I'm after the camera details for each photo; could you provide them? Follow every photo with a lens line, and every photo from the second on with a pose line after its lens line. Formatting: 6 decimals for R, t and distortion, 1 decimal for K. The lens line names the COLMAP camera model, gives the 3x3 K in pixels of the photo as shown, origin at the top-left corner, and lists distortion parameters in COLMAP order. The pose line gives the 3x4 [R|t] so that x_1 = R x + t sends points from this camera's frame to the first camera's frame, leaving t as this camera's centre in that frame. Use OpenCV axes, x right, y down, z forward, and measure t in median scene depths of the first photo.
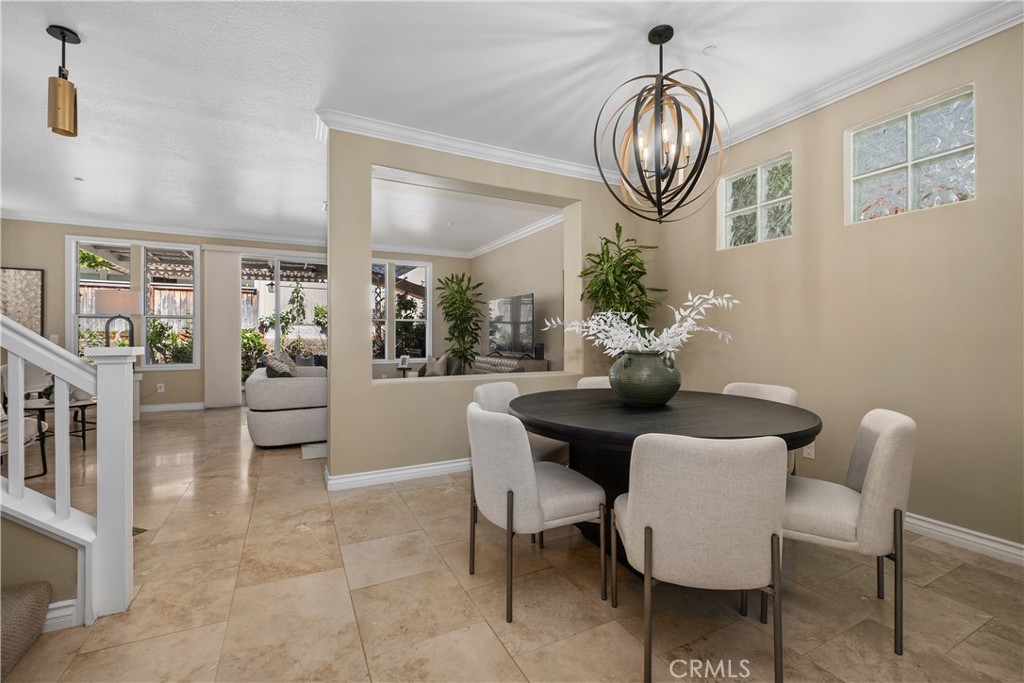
lens RADIAL K [[437.1, 0, 510.8], [0, 437.1, 337.0], [0, 0, 1]] dist [-0.001761, -0.002912]
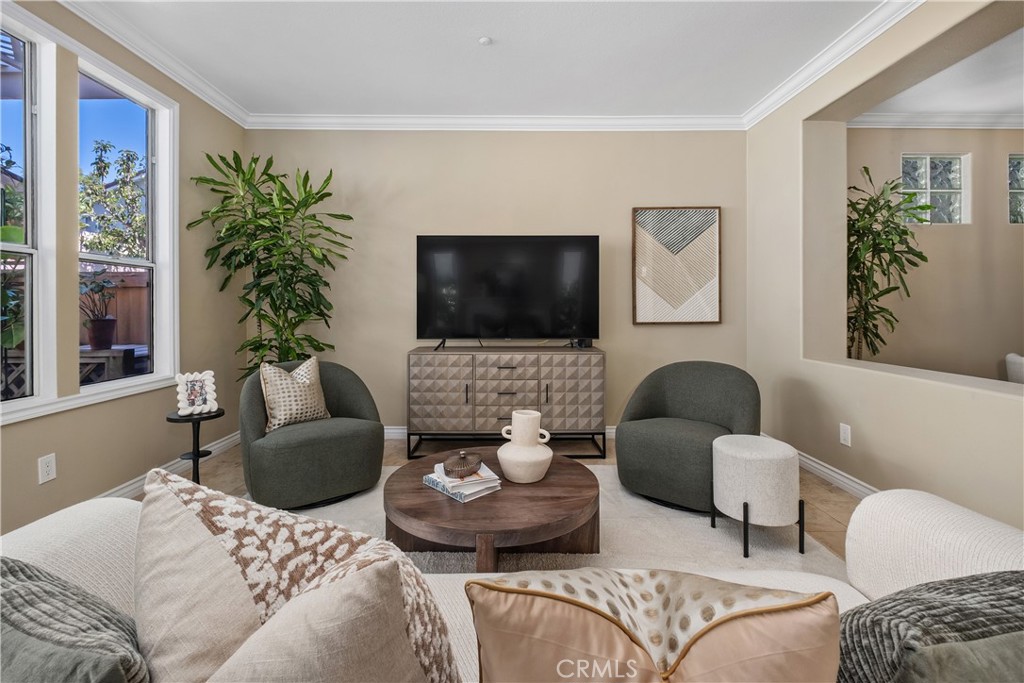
lens RADIAL K [[448.9, 0, 508.4], [0, 448.9, 309.6], [0, 0, 1]] dist [-0.000828, -0.000508]
pose [[0.447417, -0.006824, 0.894300, -0.405191], [0.003434, 0.999977, 0.005913, -0.002614], [-0.894319, 0.000425, 0.447430, 0.621411]]
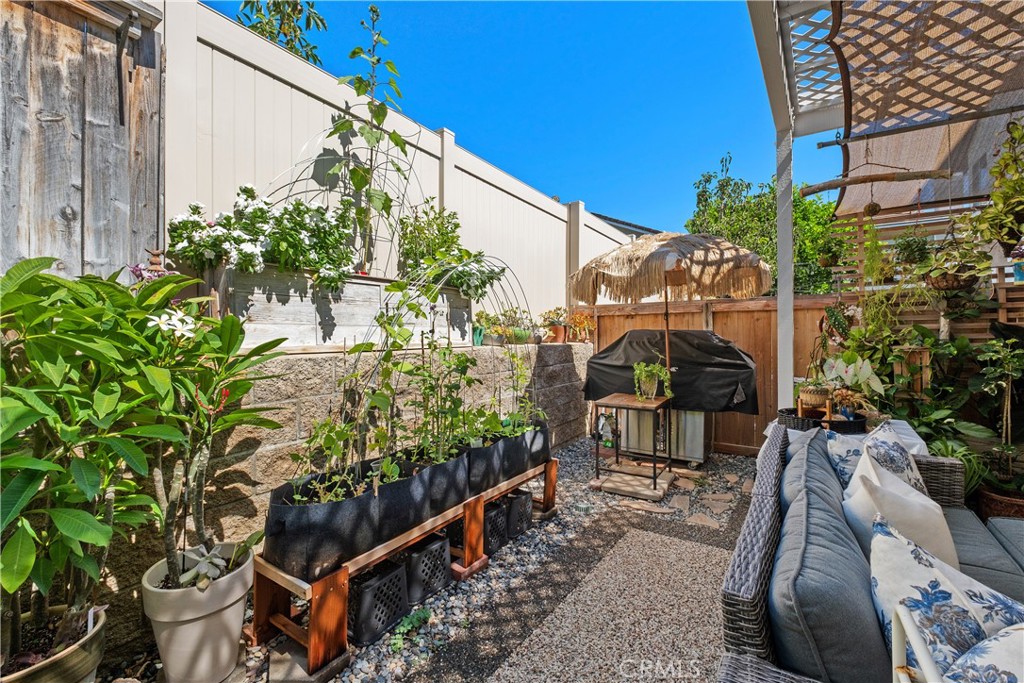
lens RADIAL K [[438.4, 0, 514.7], [0, 438.4, 341.1], [0, 0, 1]] dist [-0.000161, -0.006430]
pose [[0.880894, -0.015611, 0.473057, -0.839052], [0.012445, 0.999874, 0.009821, -0.000950], [-0.473151, -0.002764, 0.880977, 1.244323]]
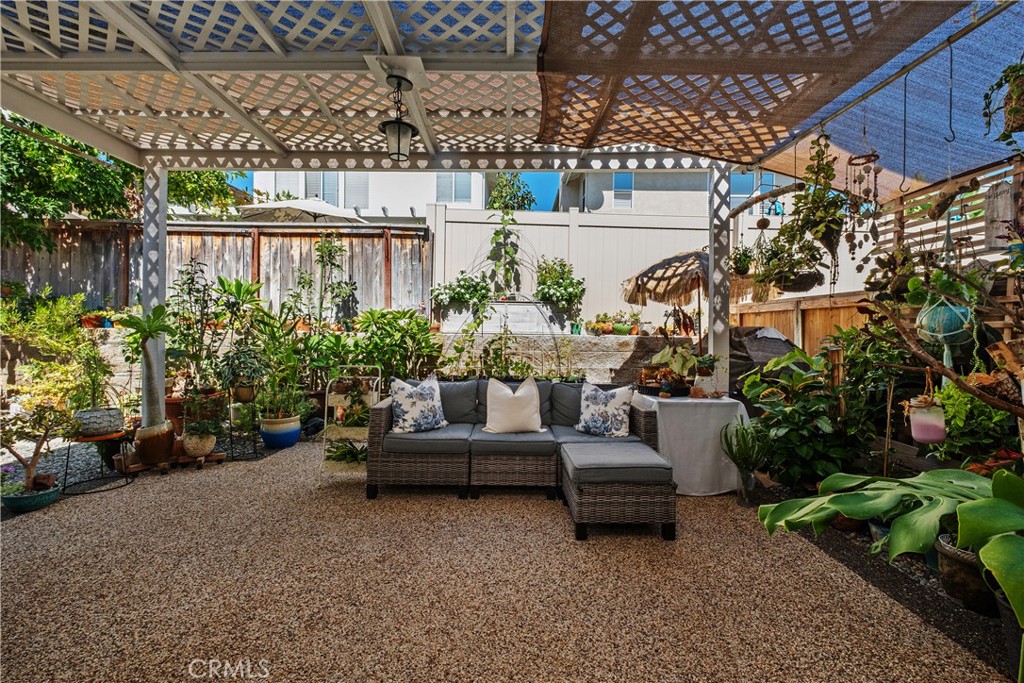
lens RADIAL K [[438.8, 0, 511.8], [0, 438.8, 335.8], [0, 0, 1]] dist [0.002421, -0.006890]
pose [[0.890876, 0.016227, -0.453956, -0.430774], [-0.012788, 0.999862, 0.010643, 0.003378], [0.454066, -0.003676, 0.890961, 0.941263]]
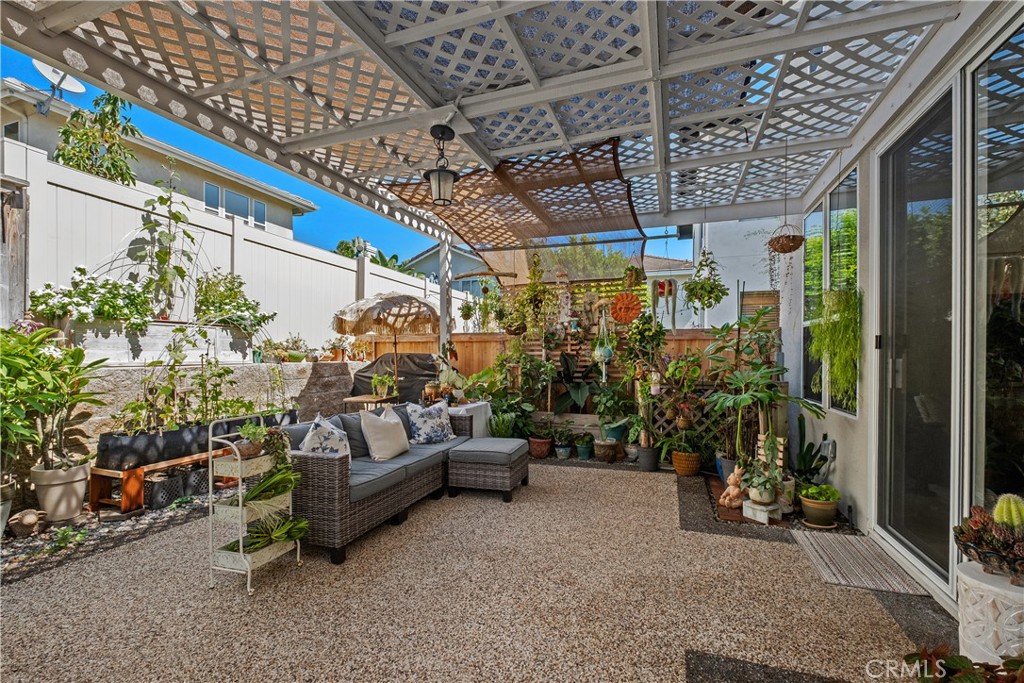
lens RADIAL K [[446.4, 0, 512.0], [0, 446.4, 363.6], [0, 0, 1]] dist [-0.000256, -0.006538]
pose [[0.728232, -0.016287, 0.685137, -0.846313], [0.003155, 0.999787, 0.020413, -0.003985], [-0.685323, -0.012704, 0.728128, 0.898620]]
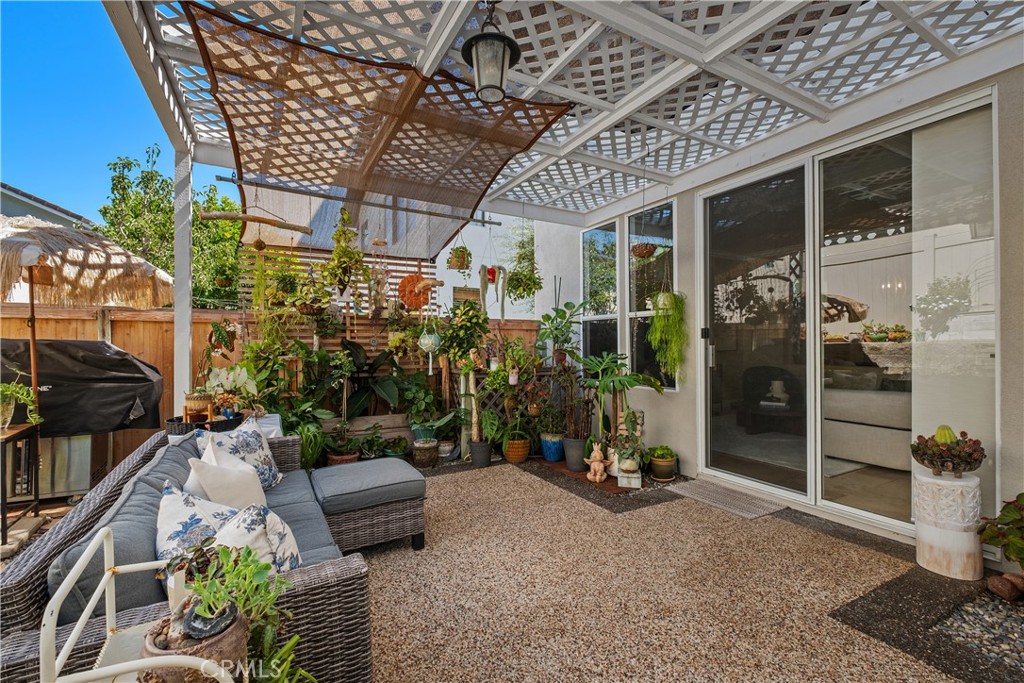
lens RADIAL K [[438.5, 0, 512.9], [0, 438.5, 345.3], [0, 0, 1]] dist [0.001491, -0.005948]
pose [[-0.037371, -0.001679, 0.999300, -0.859793], [0.001793, 0.999997, 0.001748, -0.001155], [-0.999300, 0.001857, -0.037368, 1.185208]]
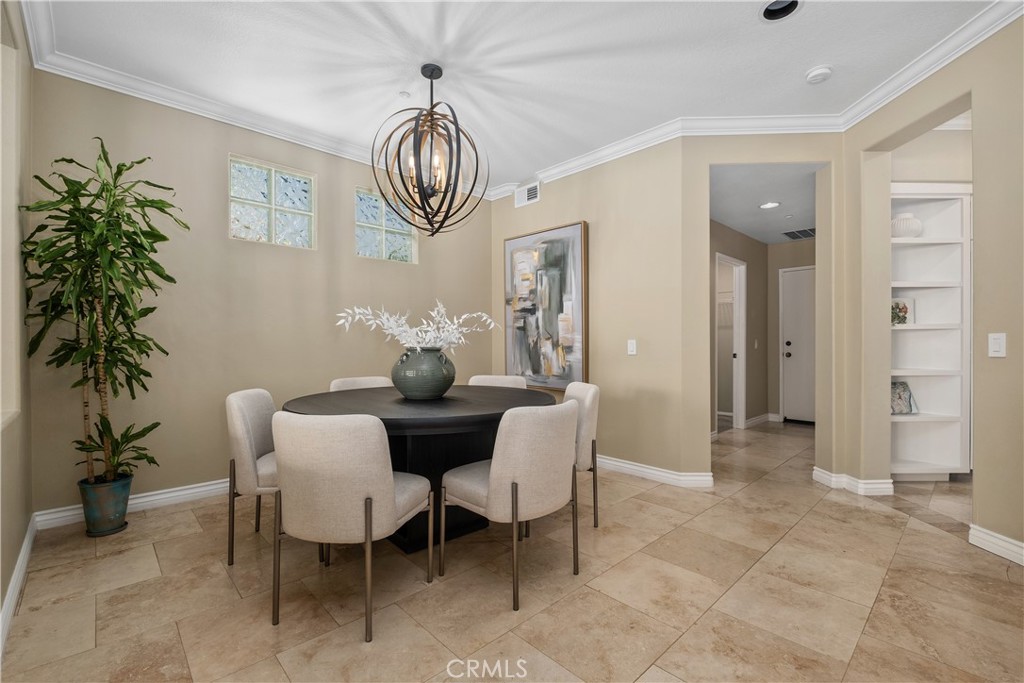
lens RADIAL K [[444.0, 0, 505.2], [0, 444.0, 343.0], [0, 0, 1]] dist [-0.001251, -0.000397]
pose [[-0.278621, 0.000608, 0.960401, -0.239765], [0.001701, 0.999999, -0.000140, 0.005110], [-0.960400, 0.001594, -0.278622, 0.329256]]
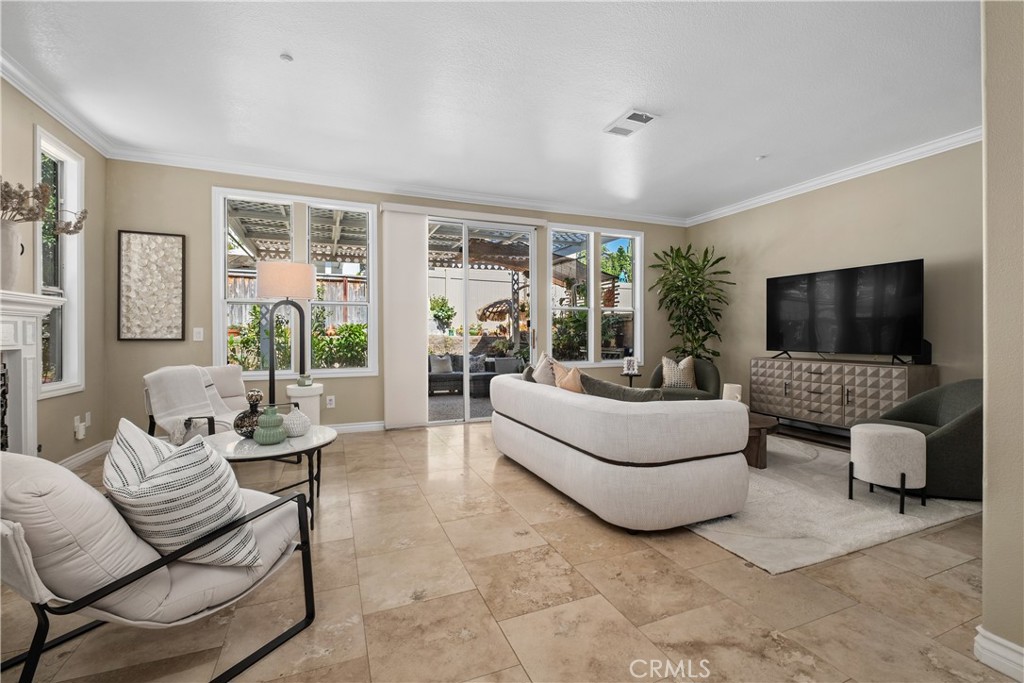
lens RADIAL K [[438.8, 0, 511.8], [0, 438.8, 335.8], [0, 0, 1]] dist [0.002421, -0.006890]
pose [[0.996990, -0.002235, -0.077495, -0.362649], [0.002353, 0.999996, 0.001434, 0.006317], [0.077492, -0.001613, 0.996992, 0.244155]]
